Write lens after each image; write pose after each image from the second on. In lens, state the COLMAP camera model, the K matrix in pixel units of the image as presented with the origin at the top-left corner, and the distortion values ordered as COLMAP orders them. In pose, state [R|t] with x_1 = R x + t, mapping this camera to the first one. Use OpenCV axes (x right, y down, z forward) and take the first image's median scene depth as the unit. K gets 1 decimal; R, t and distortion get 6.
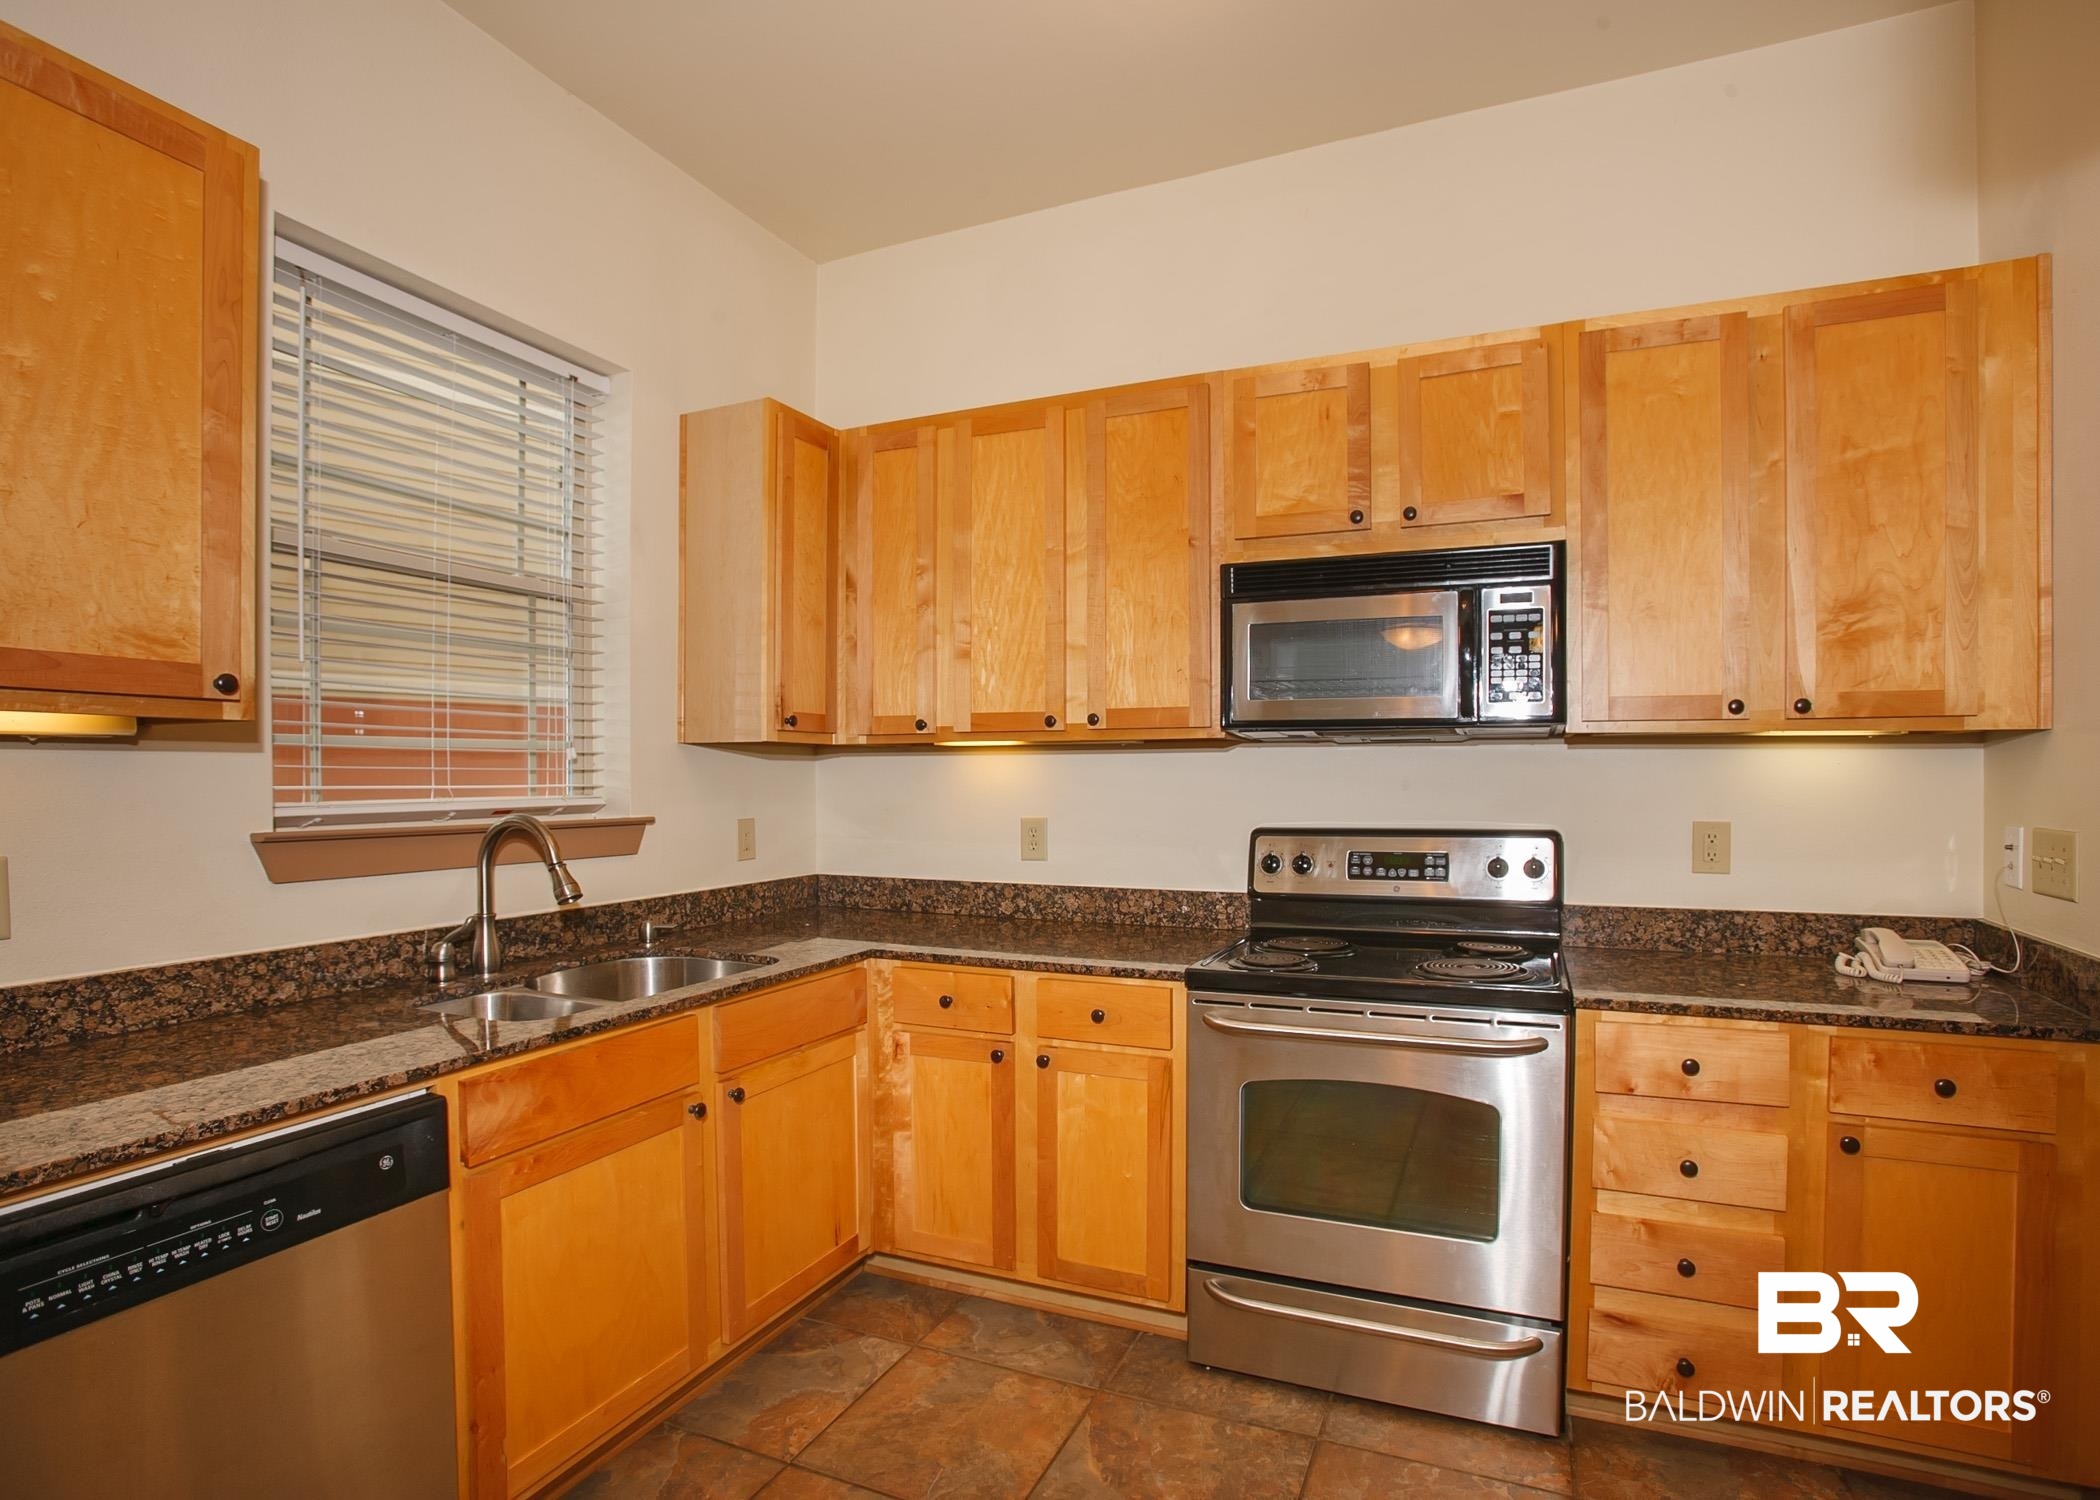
lens RADIAL K [[1072.2, 0, 1094.1], [0, 1072.2, 785.4], [0, 0, 1]] dist [-0.069573, 0.030582]
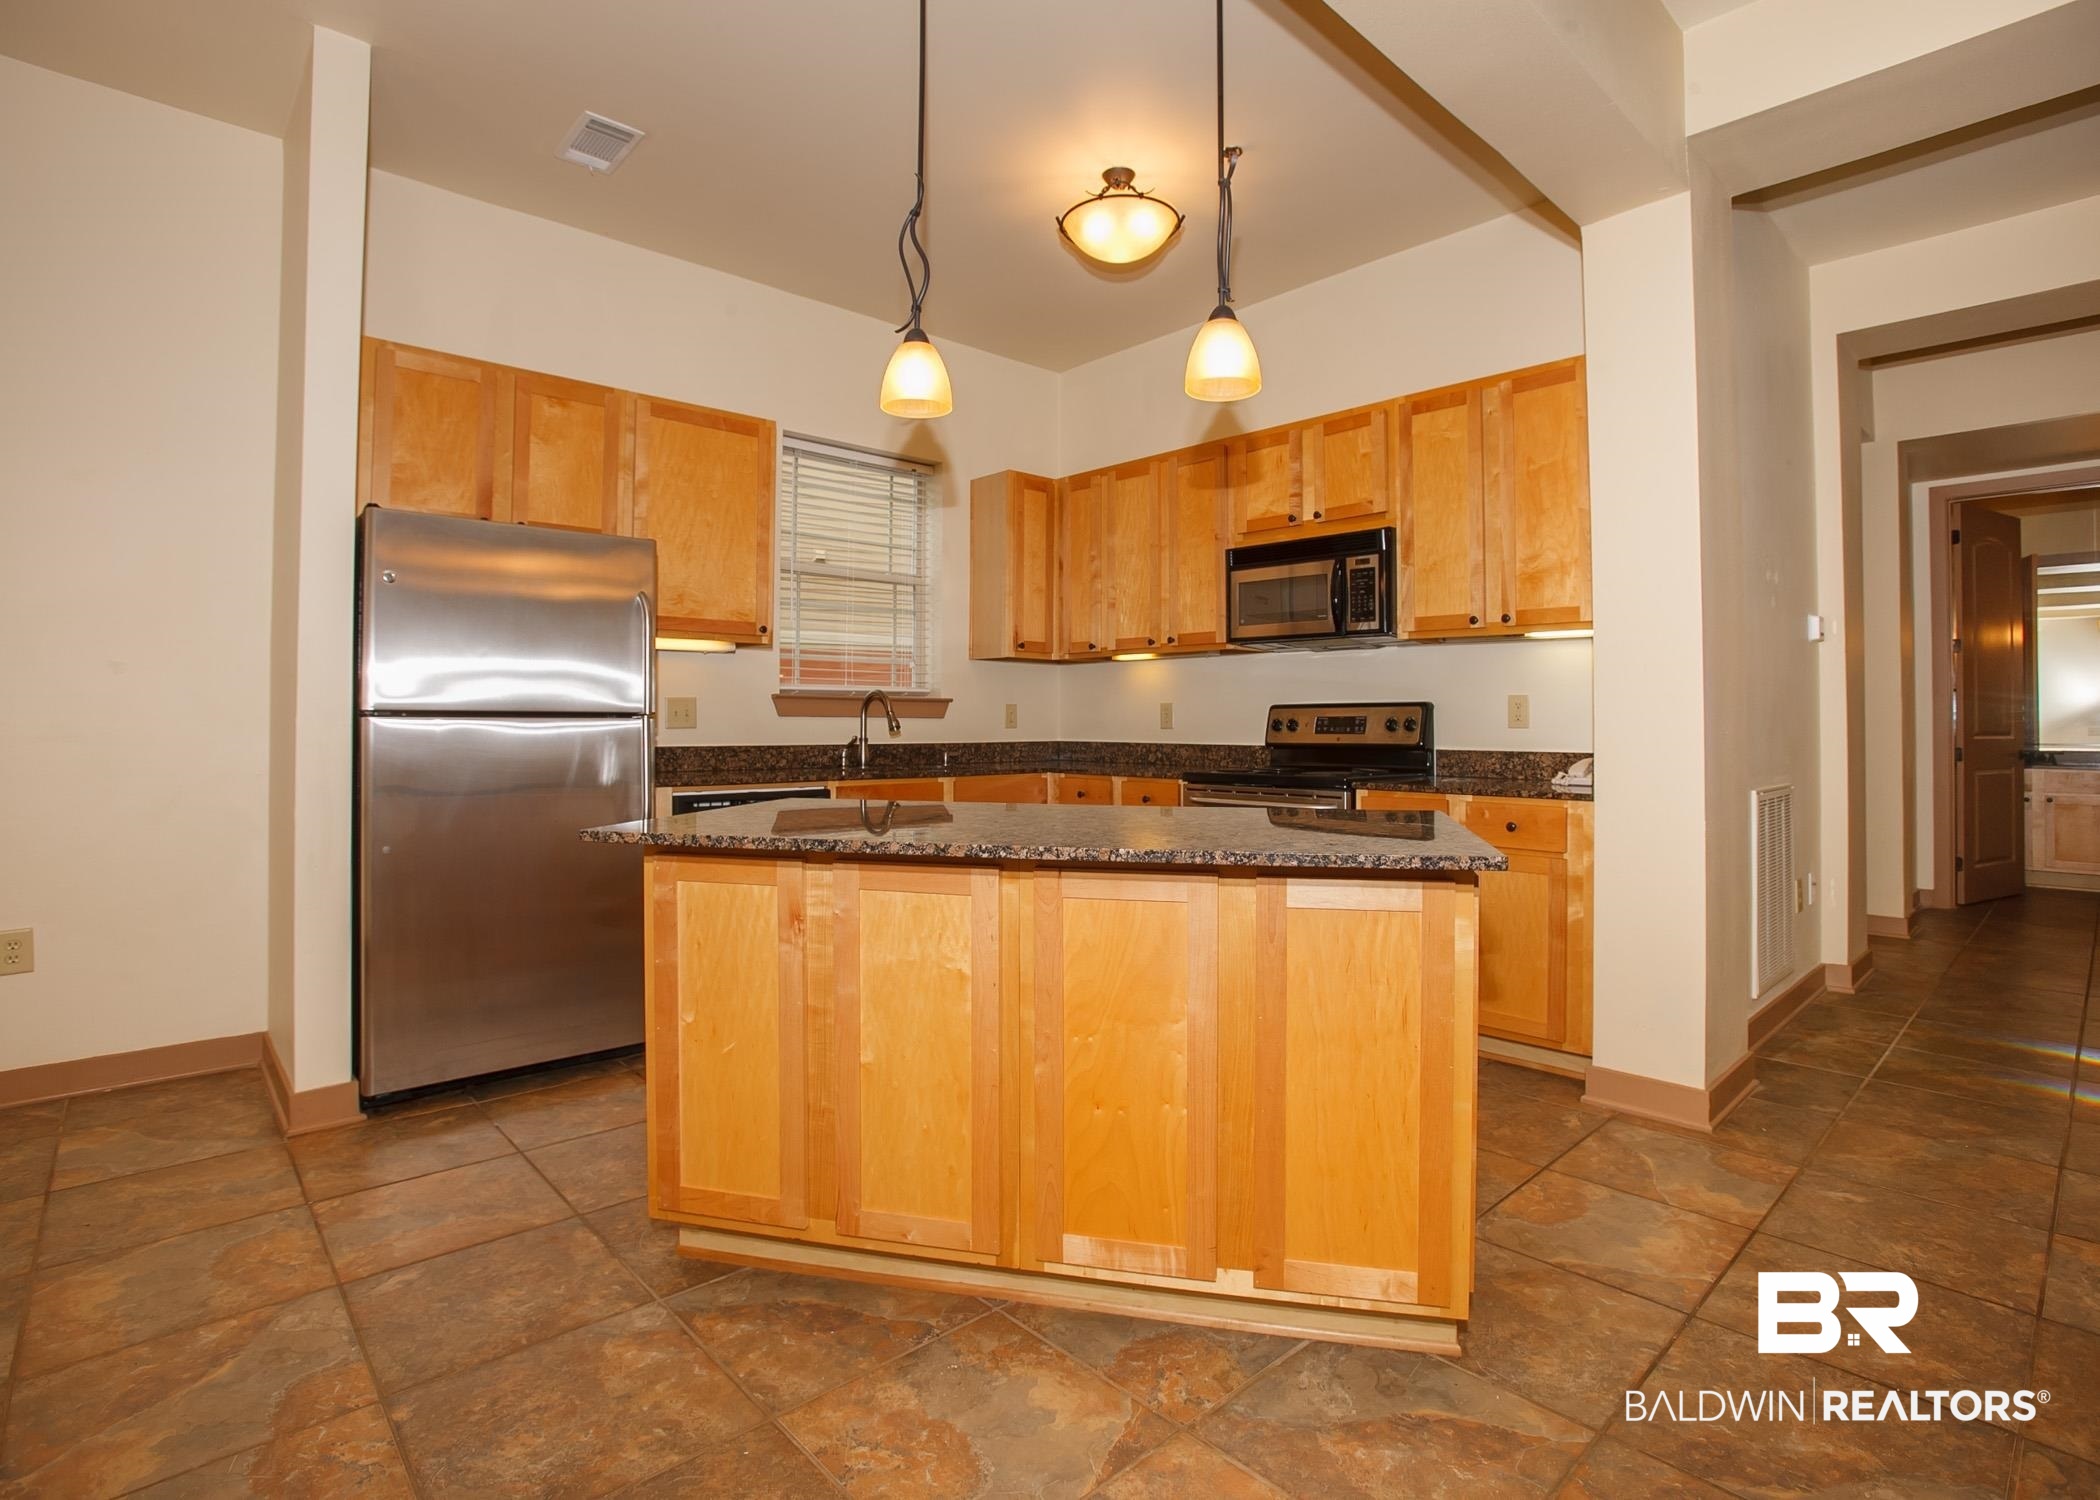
lens RADIAL K [[1039.4, 0, 1049.4], [0, 1039.4, 709.9], [0, 0, 1]] dist [-0.074708, 0.023996]
pose [[0.908422, 0.001657, -0.418050, 0.522794], [-0.009859, 0.999799, -0.017462, 0.082686], [0.417937, 0.019985, 0.908256, -0.610930]]
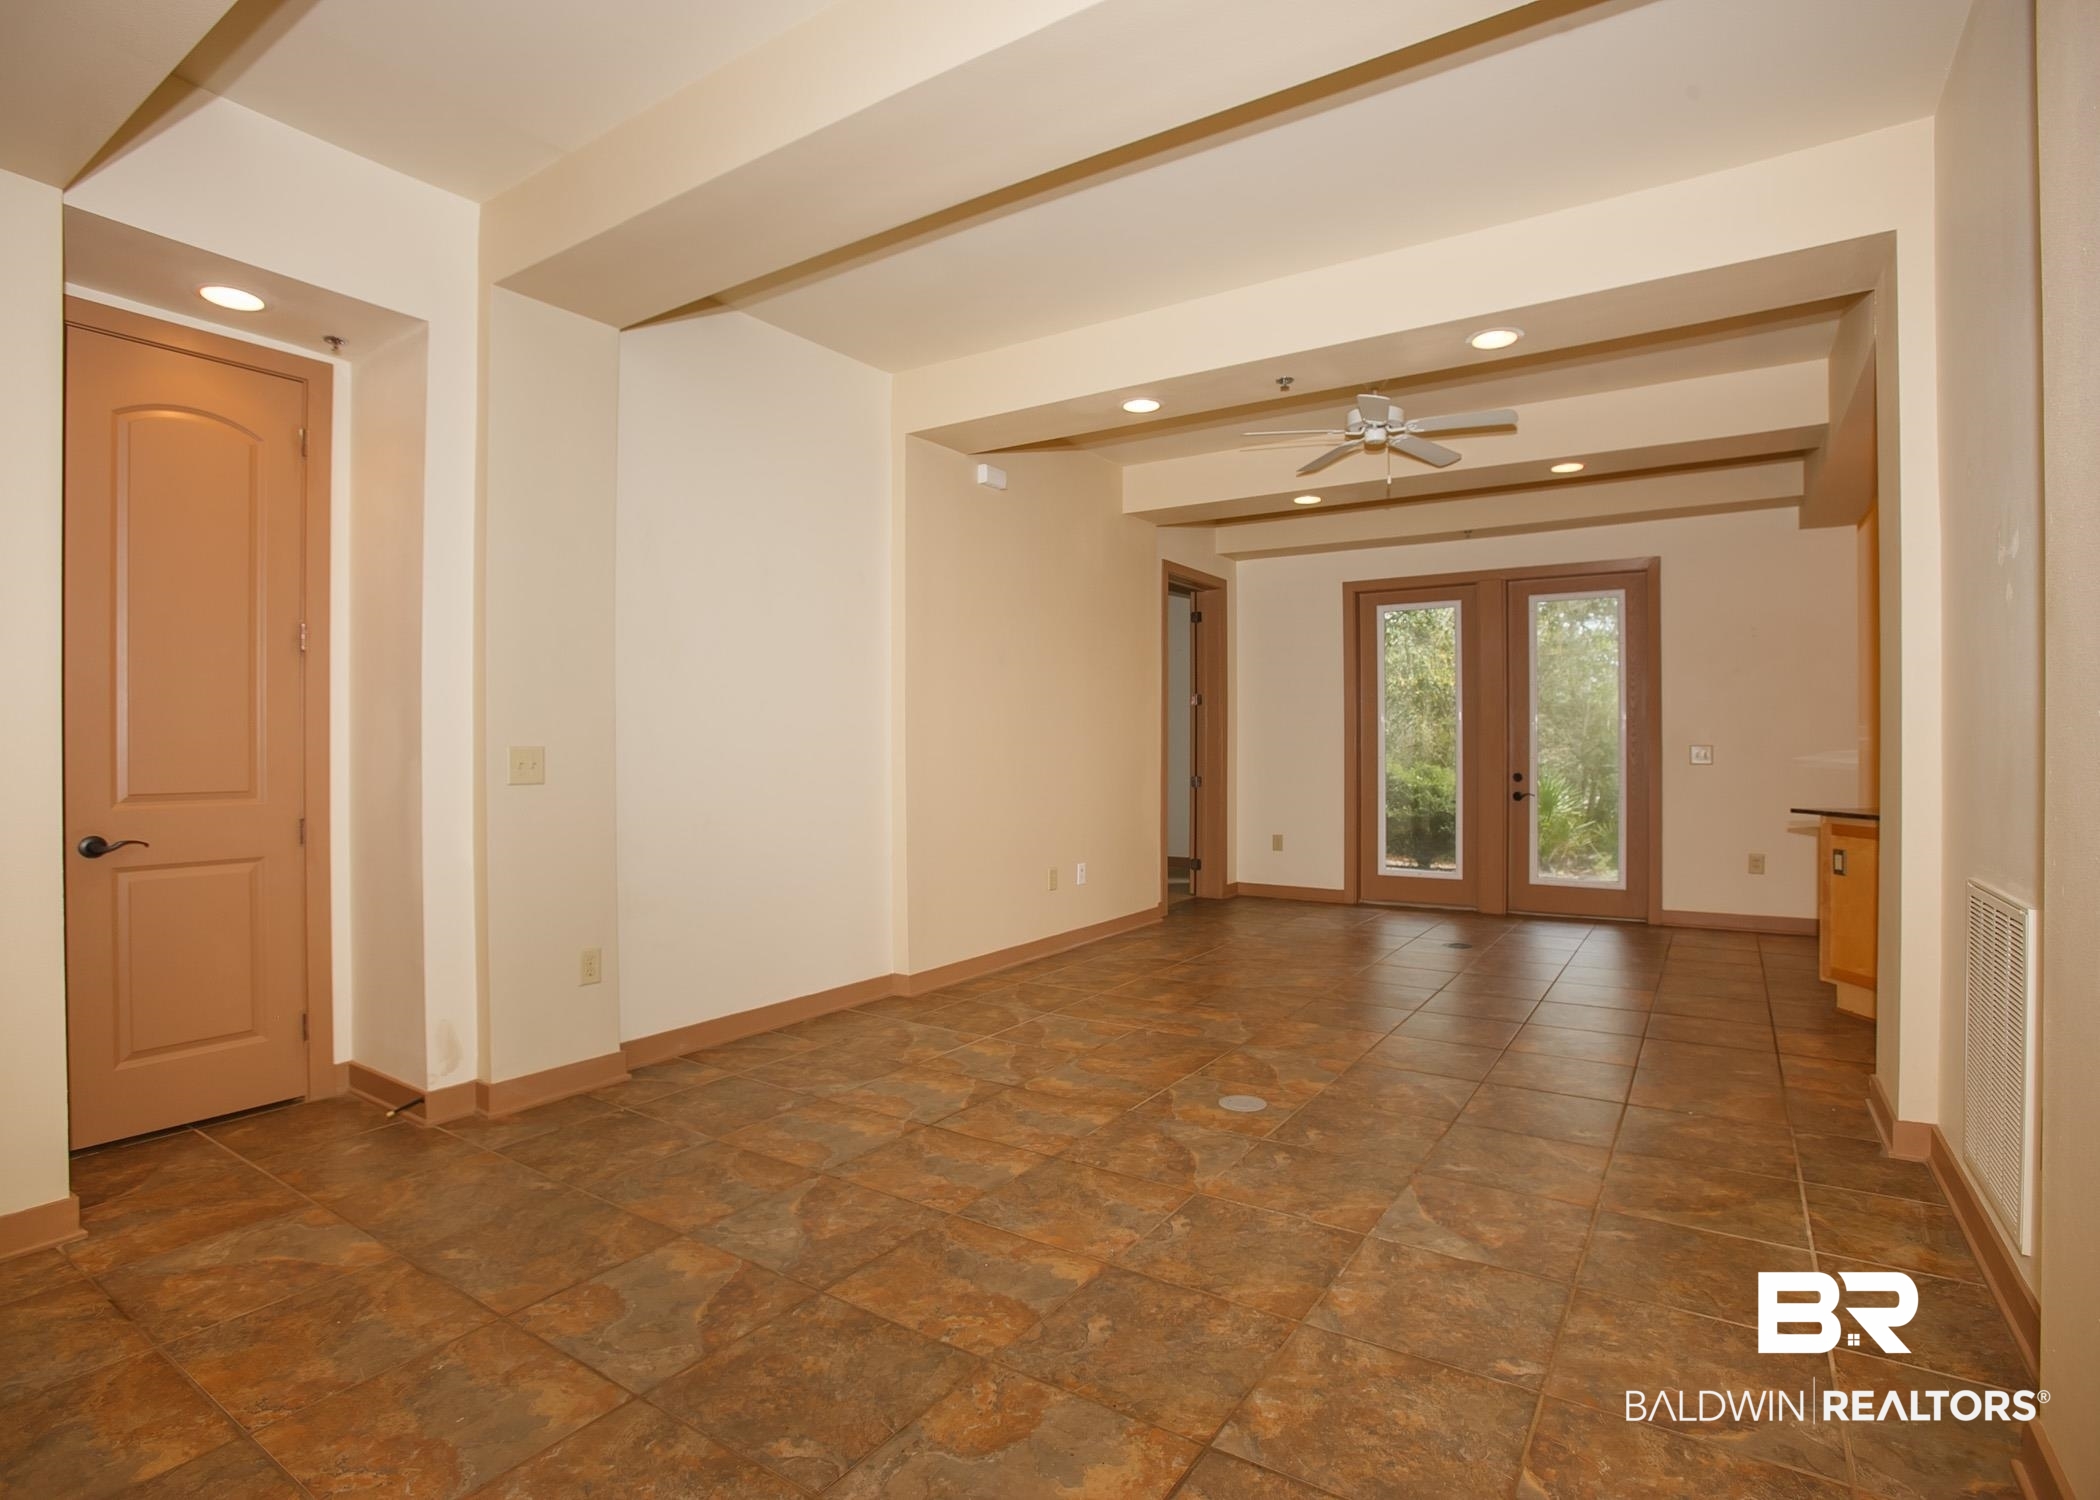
lens RADIAL K [[1046.4, 0, 1050.3], [0, 1046.4, 742.4], [0, 0, 1]] dist [-0.087621, 0.038628]
pose [[-0.983379, 0.008254, 0.181378, 1.455633], [0.008803, 0.999959, 0.002218, 0.029105], [-0.181352, 0.003778, -0.983411, 1.949151]]
